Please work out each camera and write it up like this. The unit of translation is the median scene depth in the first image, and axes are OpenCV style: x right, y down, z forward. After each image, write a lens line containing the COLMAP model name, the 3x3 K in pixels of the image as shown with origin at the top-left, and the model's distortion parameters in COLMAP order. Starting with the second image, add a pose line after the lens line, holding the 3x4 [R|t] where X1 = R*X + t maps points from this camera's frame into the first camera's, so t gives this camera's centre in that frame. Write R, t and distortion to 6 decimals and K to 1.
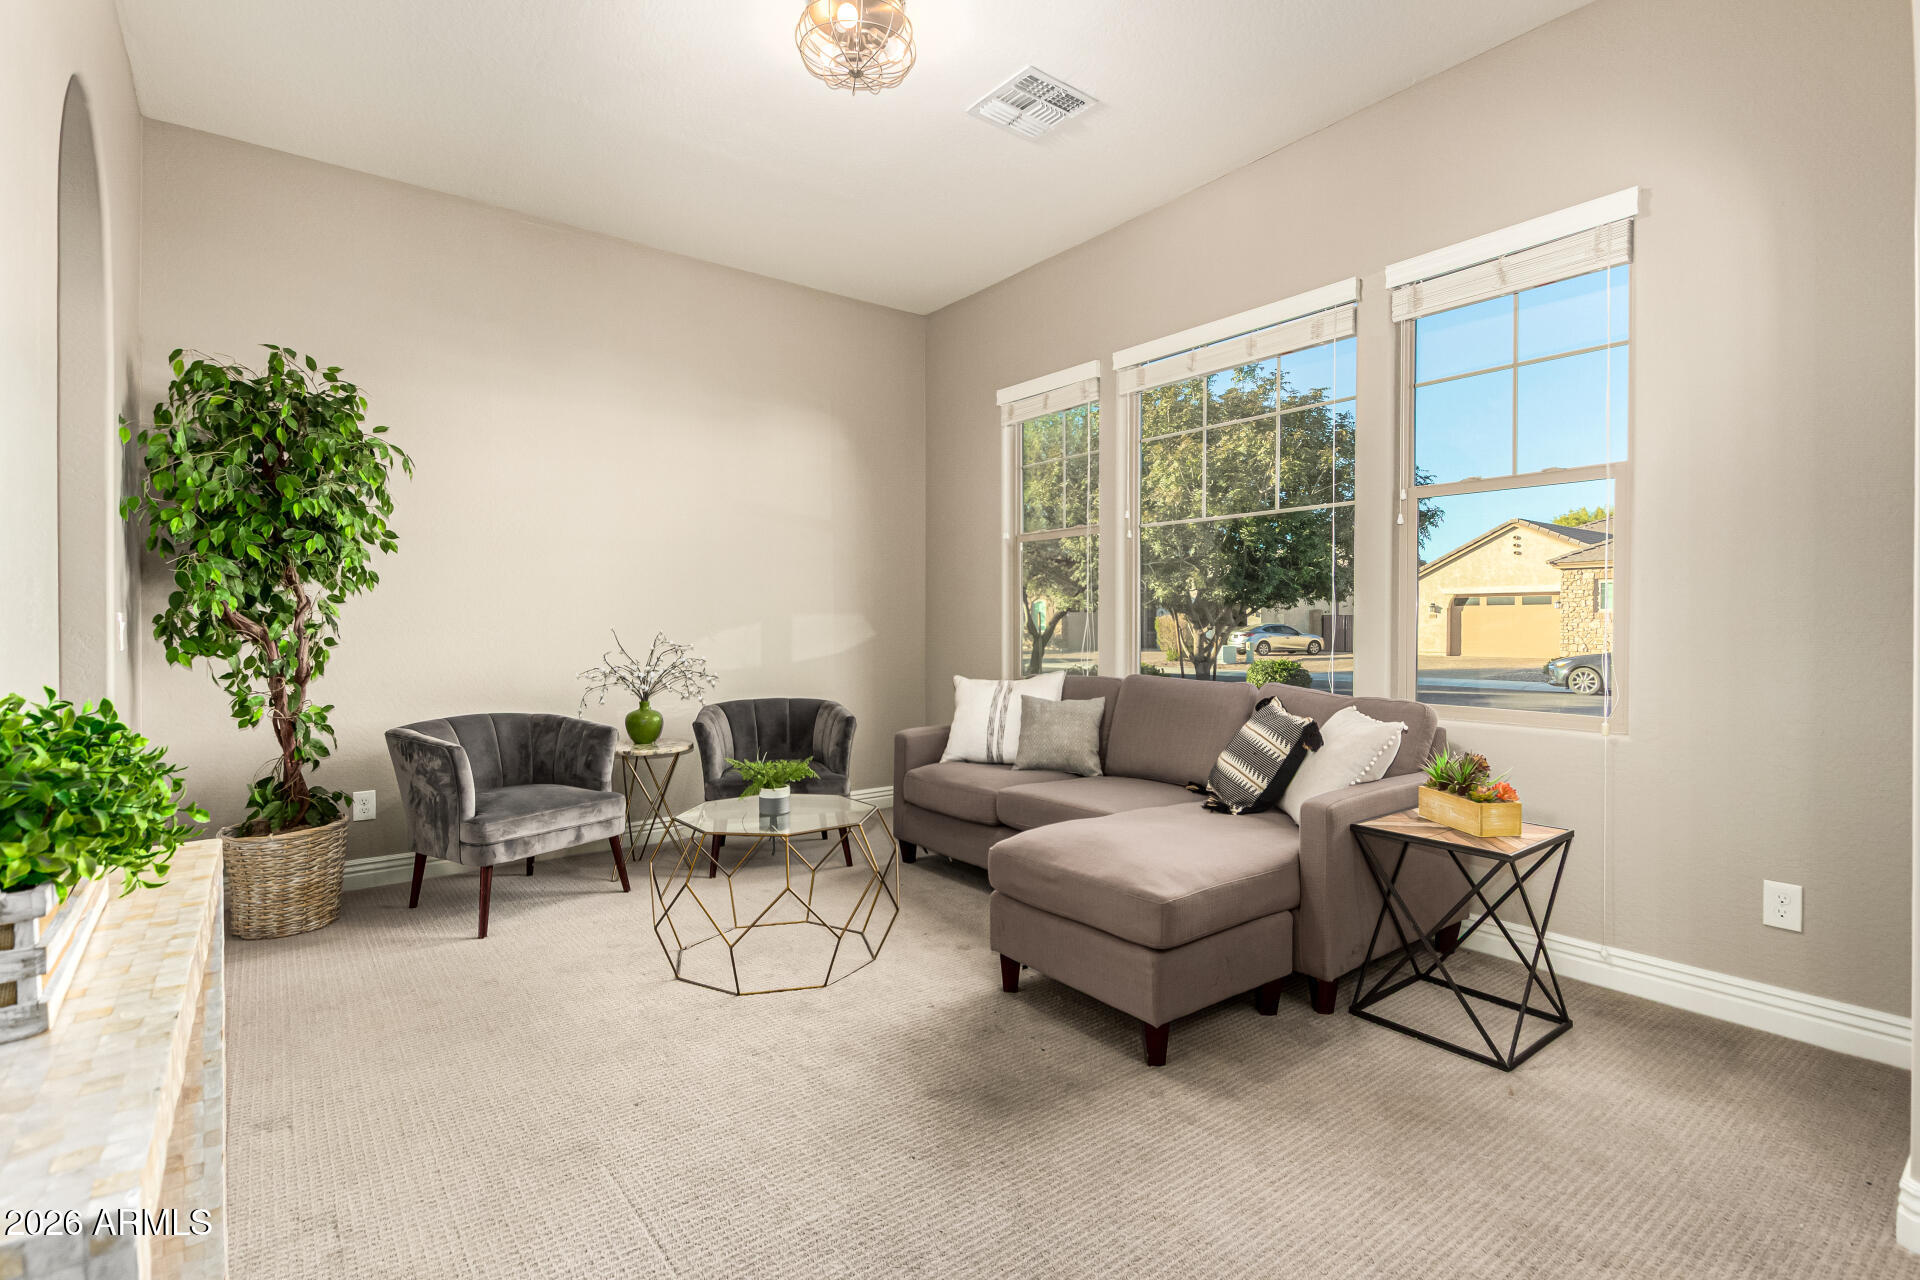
lens RADIAL K [[910.9, 0, 961.3], [0, 910.9, 626.7], [0, 0, 1]] dist [-0.001521, -0.001614]
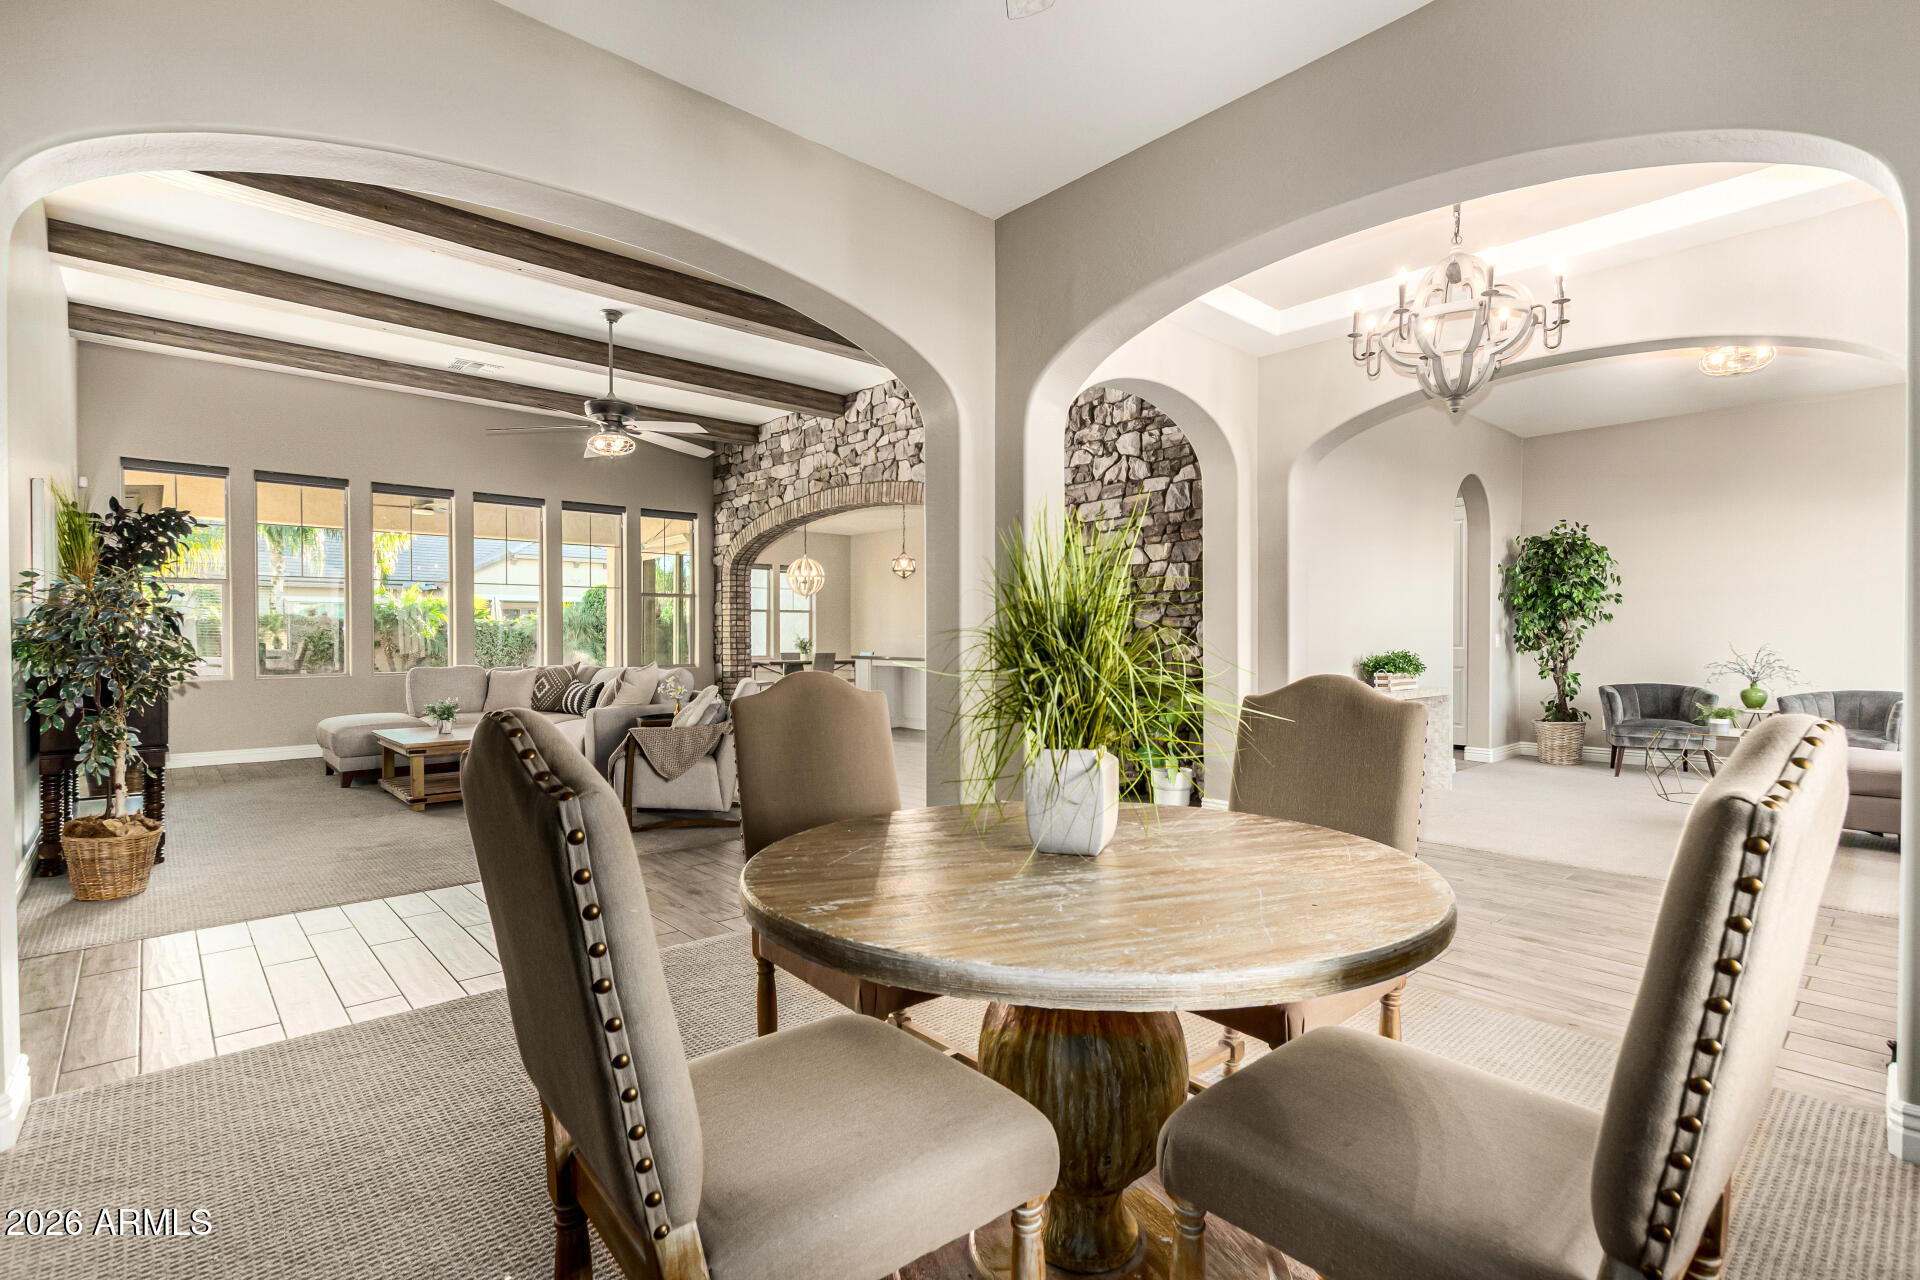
lens RADIAL K [[910.9, 0, 961.7], [0, 910.9, 631.1], [0, 0, 1]] dist [-0.001521, -0.001614]
pose [[0.073043, 0.004931, -0.997317, 1.529052], [0.001432, 0.999986, 0.005049, -0.035024], [0.997328, -0.001797, 0.073034, -0.749768]]
